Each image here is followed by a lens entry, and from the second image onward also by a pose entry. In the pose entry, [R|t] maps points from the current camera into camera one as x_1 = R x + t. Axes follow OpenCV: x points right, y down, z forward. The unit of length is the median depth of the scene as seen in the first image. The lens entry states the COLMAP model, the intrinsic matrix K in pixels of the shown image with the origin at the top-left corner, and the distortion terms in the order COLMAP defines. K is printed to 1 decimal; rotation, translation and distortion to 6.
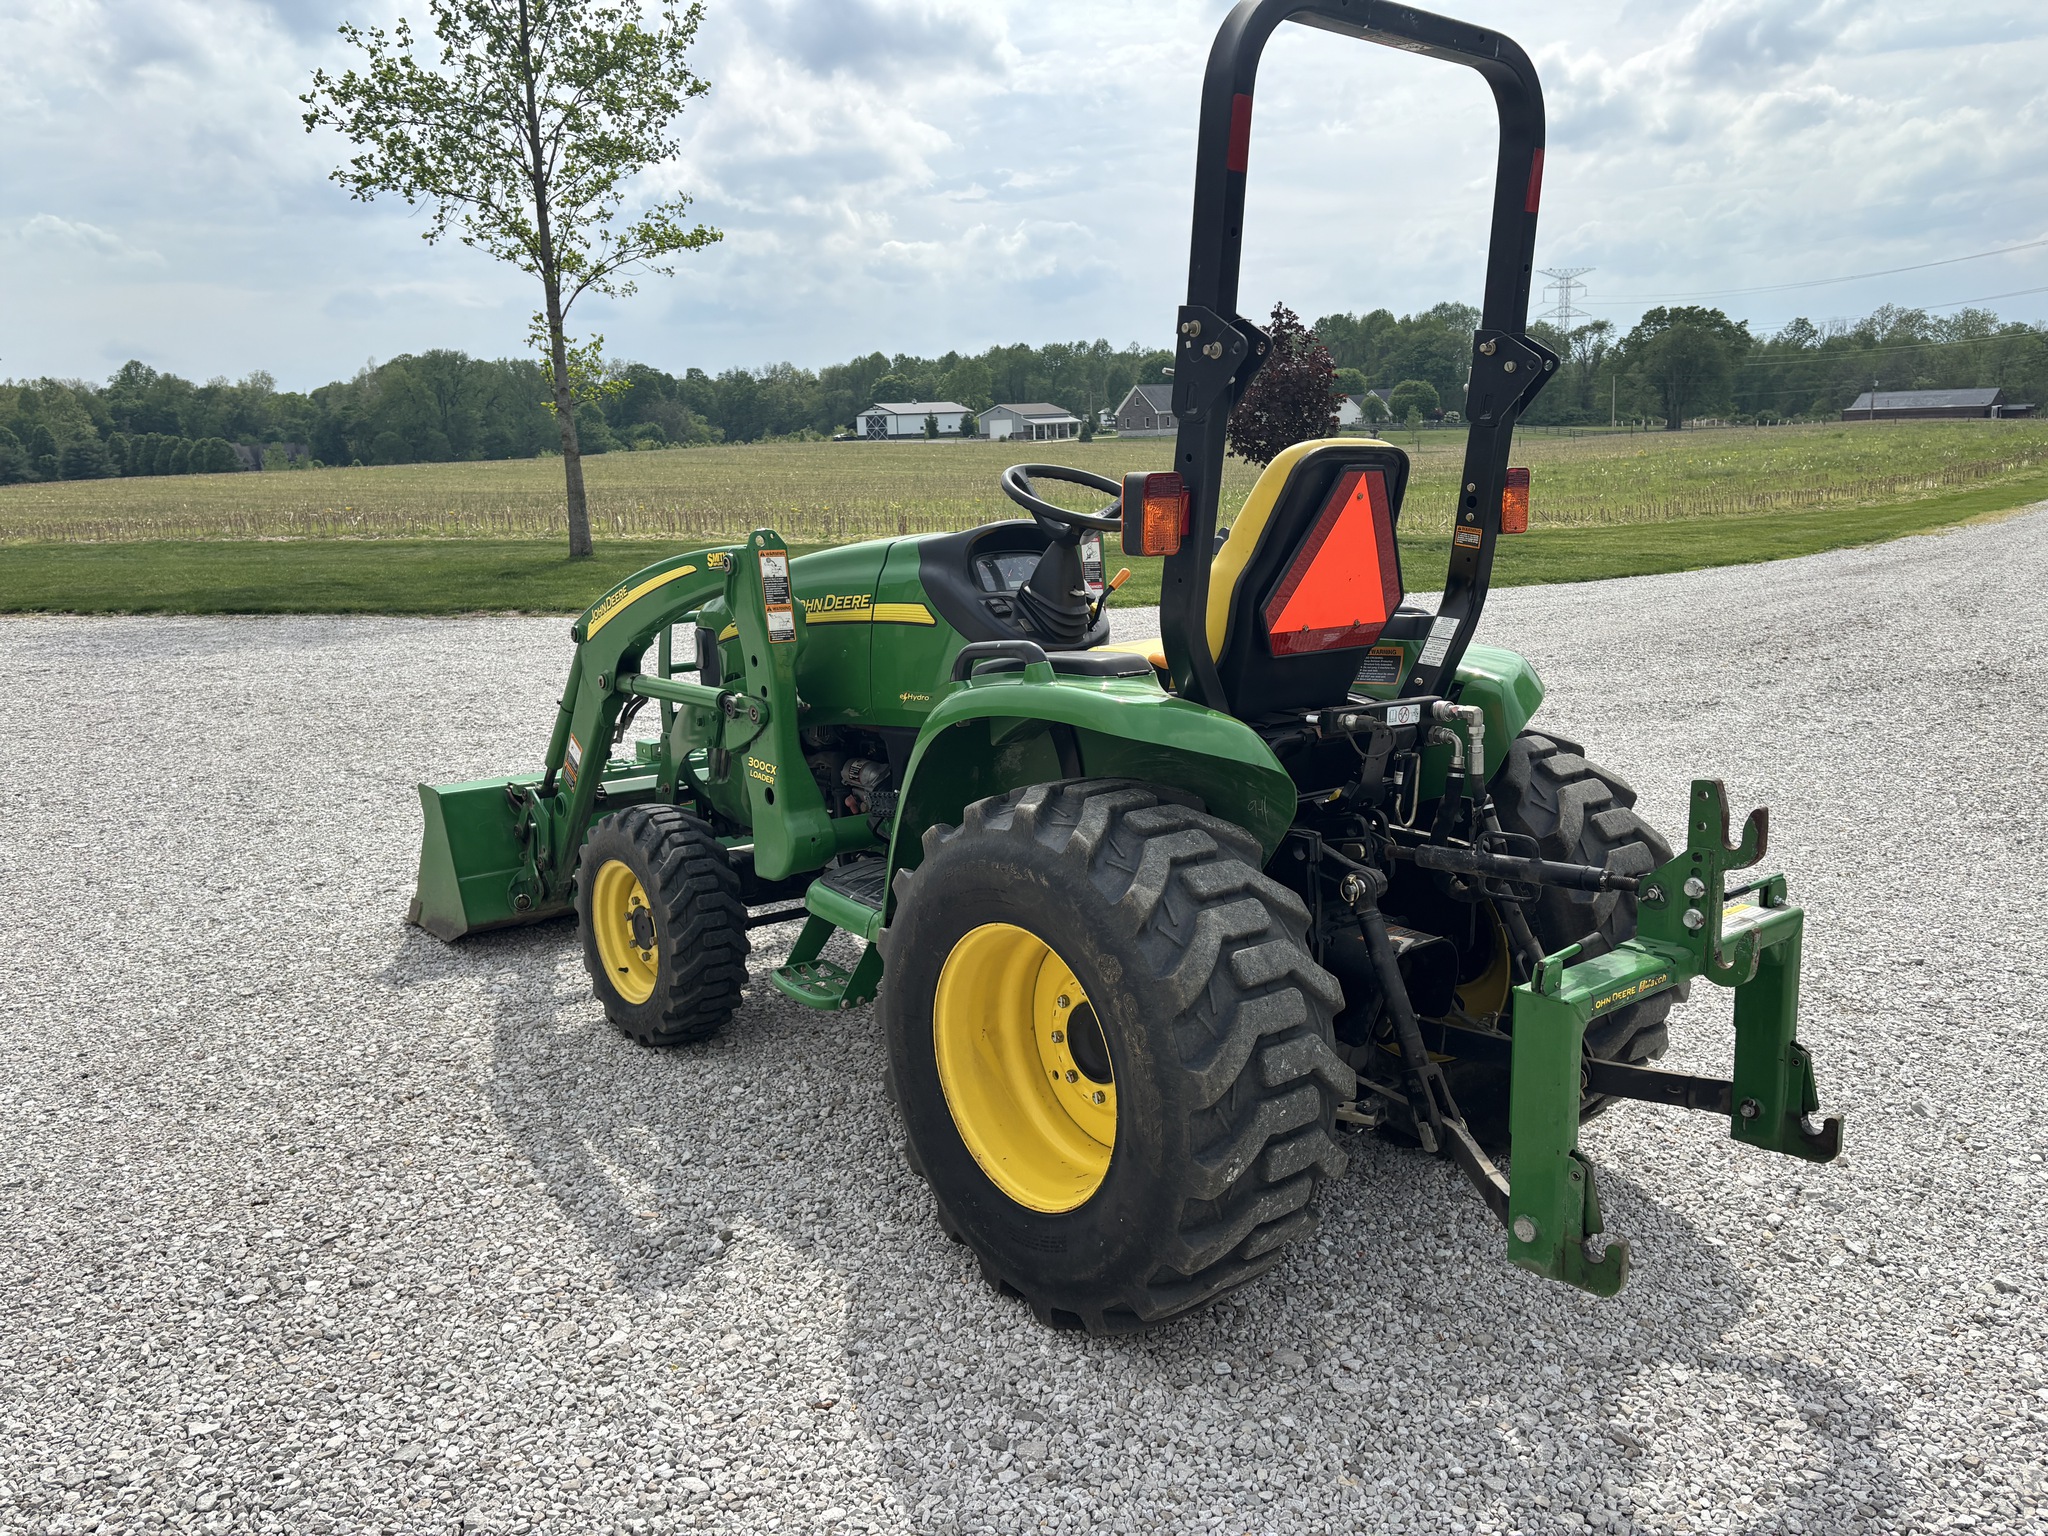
lens RADIAL K [[1554.7, 0, 1025.1], [0, 1554.7, 748.2], [0, 0, 1]] dist [0.051924, -0.056665]
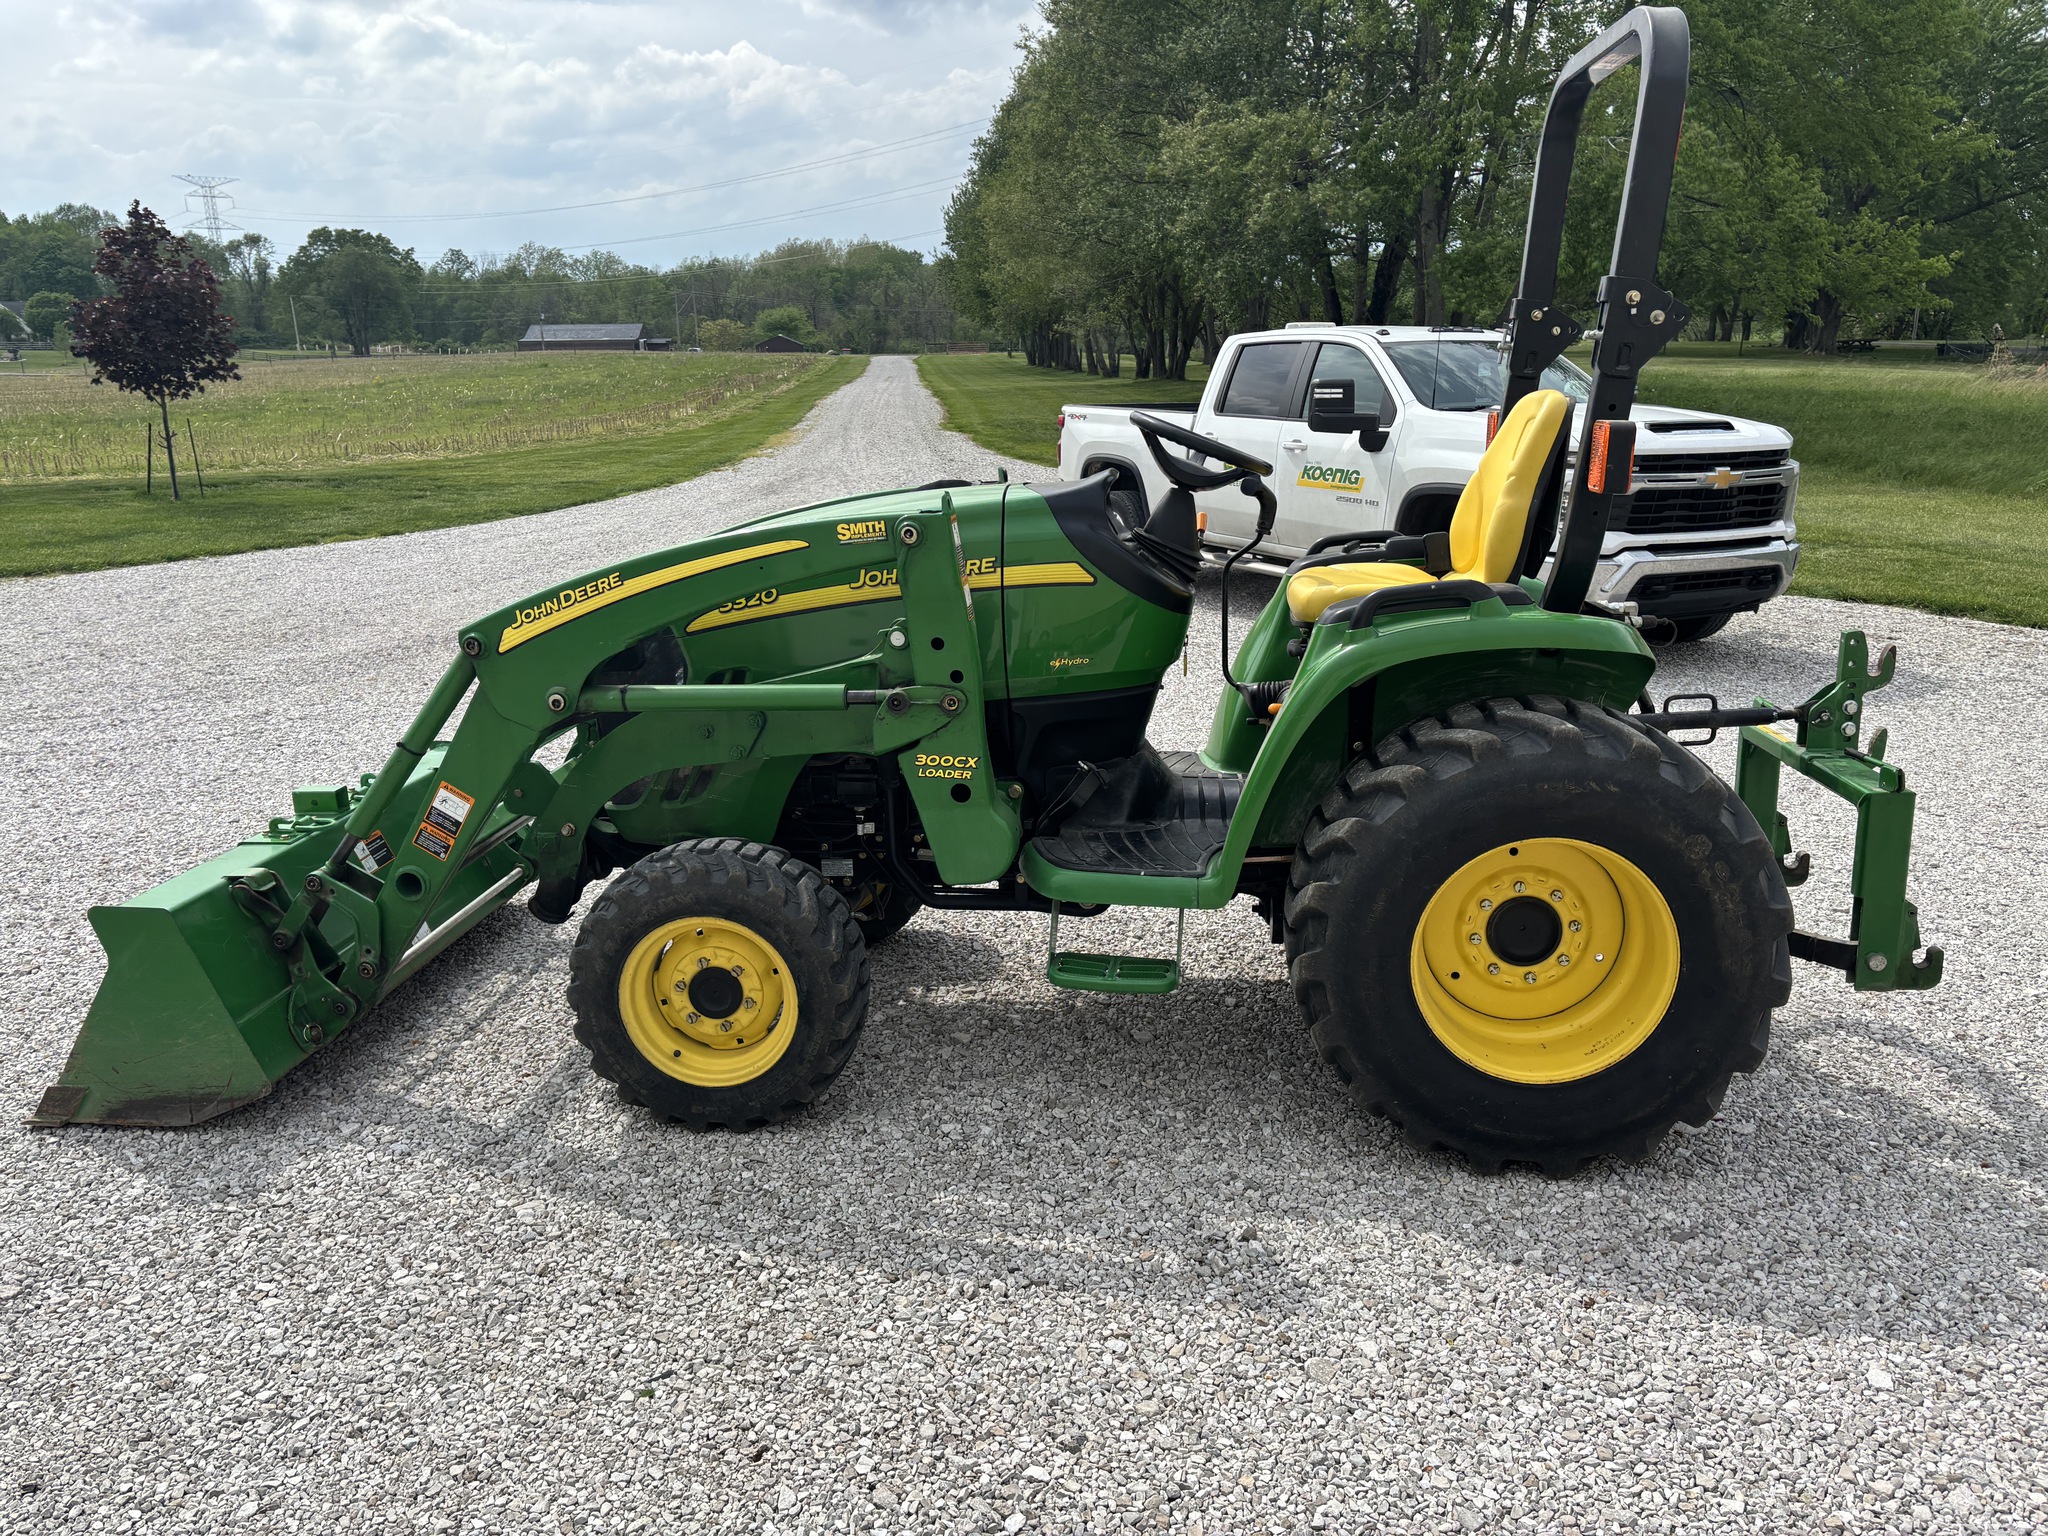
lens RADIAL K [[1554.7, 0, 1038.4], [0, 1554.7, 771.7], [0, 0, 1]] dist [0.051924, -0.056665]
pose [[0.694401, -0.172878, 0.698513, -0.761048], [0.131628, 0.984850, 0.112892, -0.077284], [-0.707447, 0.013552, 0.706636, 0.352353]]
